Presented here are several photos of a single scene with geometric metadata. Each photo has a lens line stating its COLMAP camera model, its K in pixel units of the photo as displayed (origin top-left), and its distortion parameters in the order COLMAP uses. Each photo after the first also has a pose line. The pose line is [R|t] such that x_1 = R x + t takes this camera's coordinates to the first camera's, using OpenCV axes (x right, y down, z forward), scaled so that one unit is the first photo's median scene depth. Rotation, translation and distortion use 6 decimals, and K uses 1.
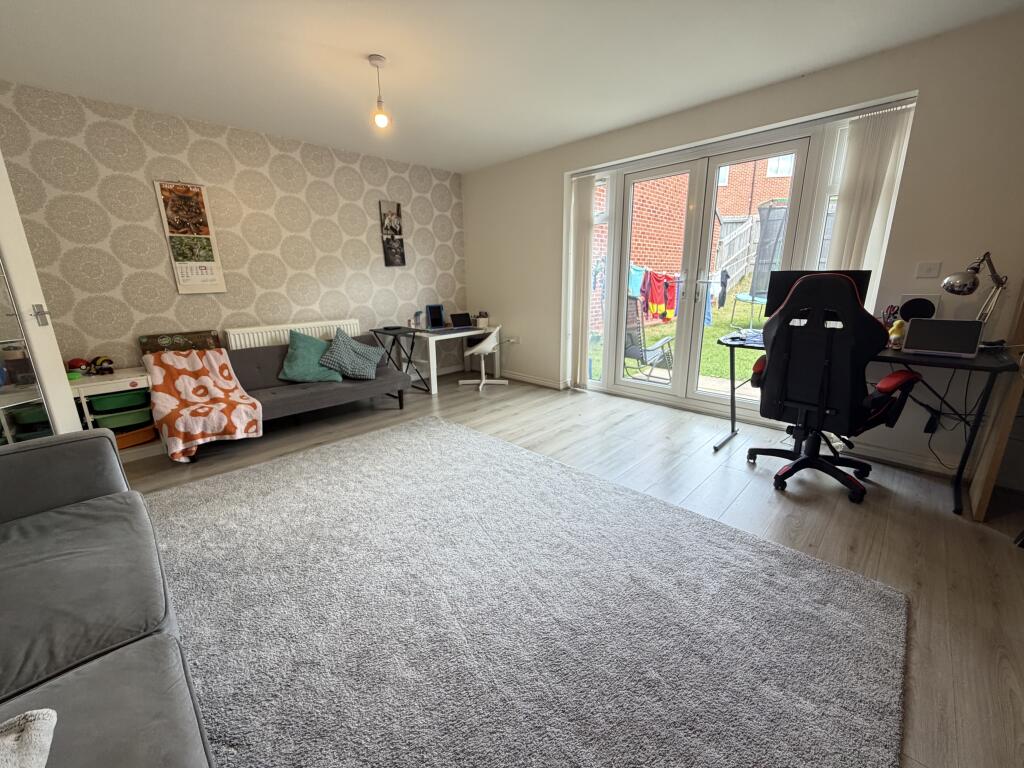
lens RADIAL K [[410.3, 0, 509.0], [0, 410.3, 383.9], [0, 0, 1]] dist [-0.000278, -0.000034]
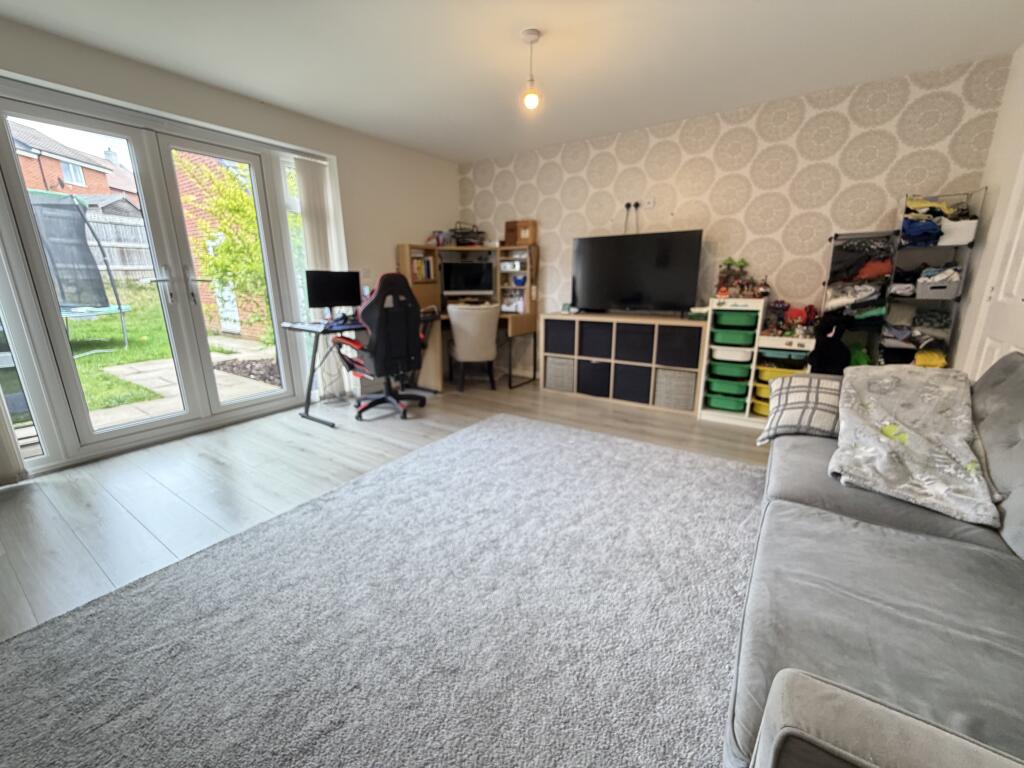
lens RADIAL K [[410.3, 0, 509.0], [0, 410.3, 383.9], [0, 0, 1]] dist [-0.000278, -0.000034]
pose [[-0.178716, -0.221828, 0.958568, -0.651560], [0.260397, 0.928850, 0.263499, -0.124360], [-0.948817, 0.296700, -0.108237, 0.650869]]
